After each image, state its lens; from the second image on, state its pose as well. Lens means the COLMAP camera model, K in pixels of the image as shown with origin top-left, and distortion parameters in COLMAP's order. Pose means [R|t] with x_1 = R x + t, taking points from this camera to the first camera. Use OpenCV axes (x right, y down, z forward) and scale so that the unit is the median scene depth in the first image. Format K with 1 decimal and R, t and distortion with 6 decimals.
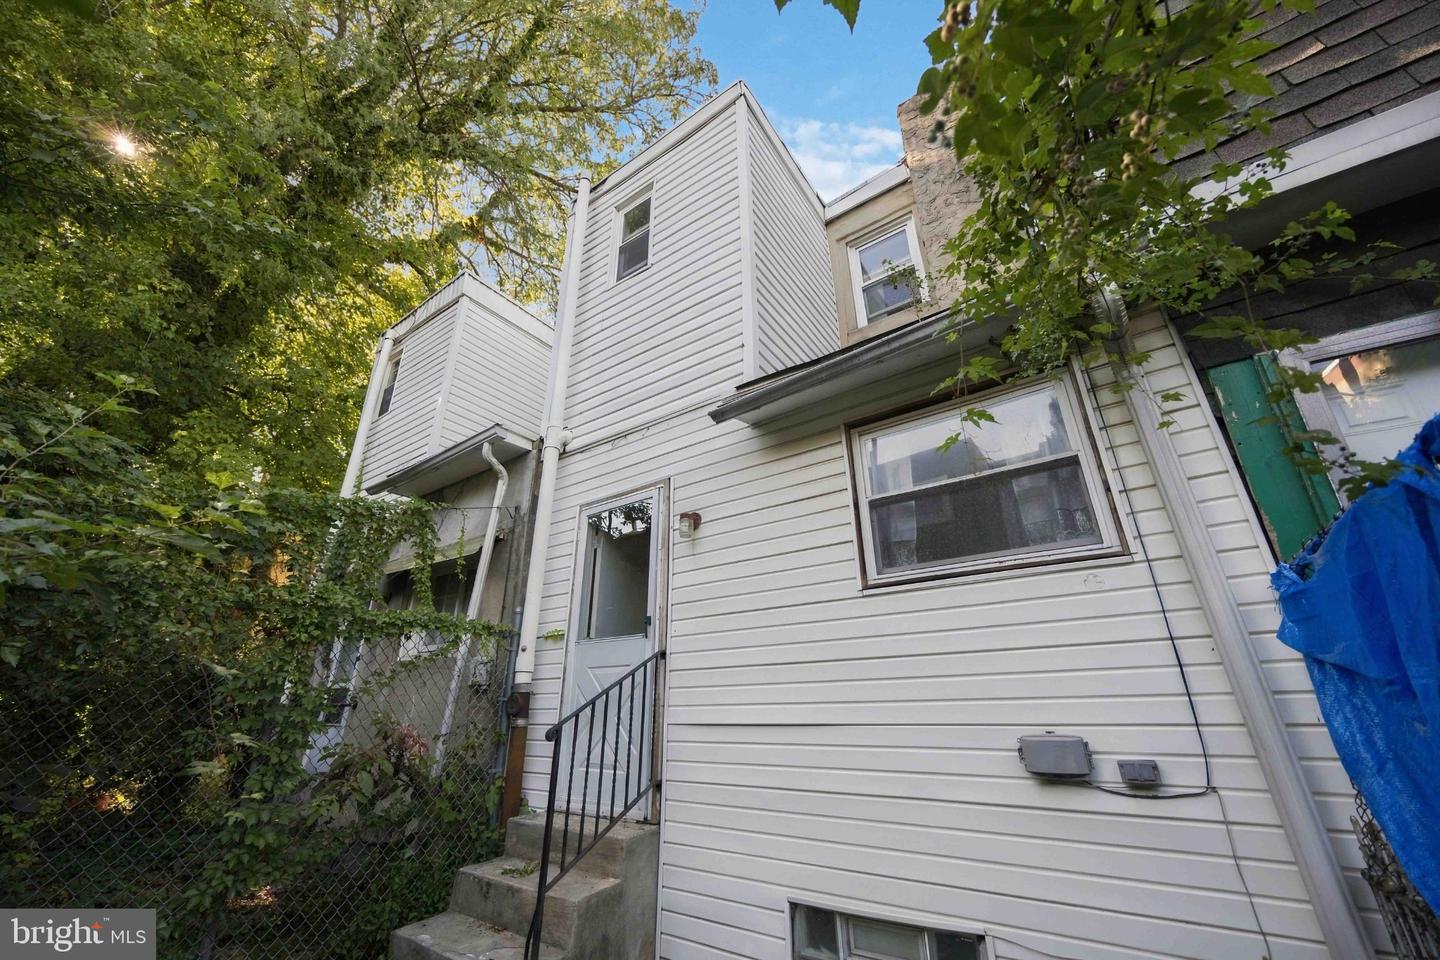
lens RADIAL K [[554.7, 0, 723.0], [0, 554.7, 477.5], [0, 0, 1]] dist [-0.000464, 0.000006]
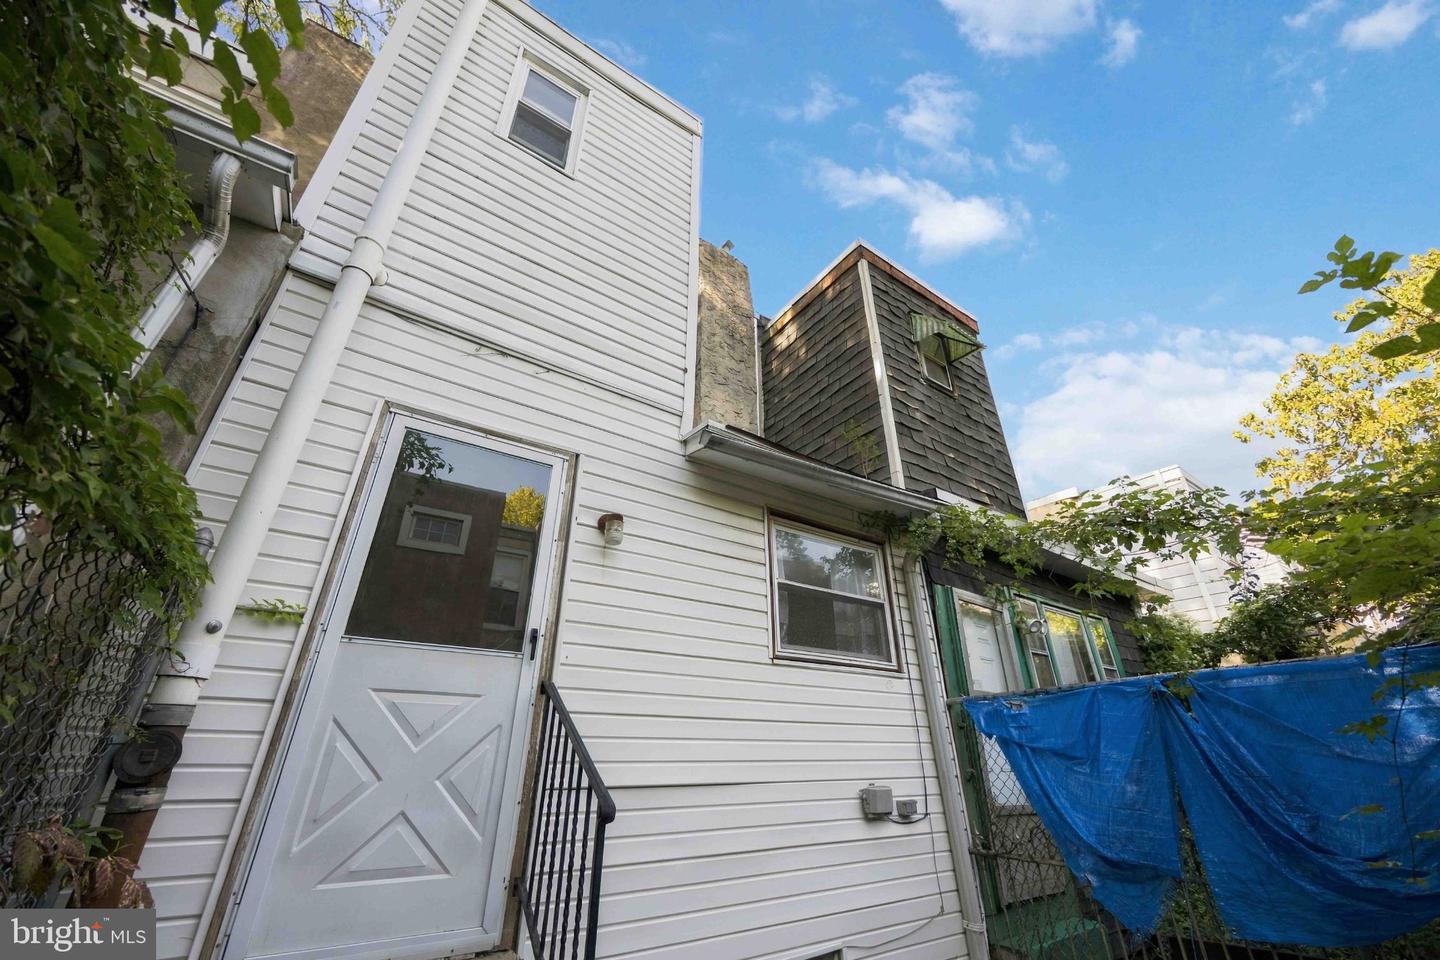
lens RADIAL K [[554.7, 0, 726.8], [0, 554.7, 479.8], [0, 0, 1]] dist [-0.000464, 0.000006]
pose [[0.352106, 0.433961, 0.829276, -0.742320], [-0.361013, 0.880425, -0.307443, 0.222253], [-0.863534, -0.191127, 0.466669, 0.524870]]
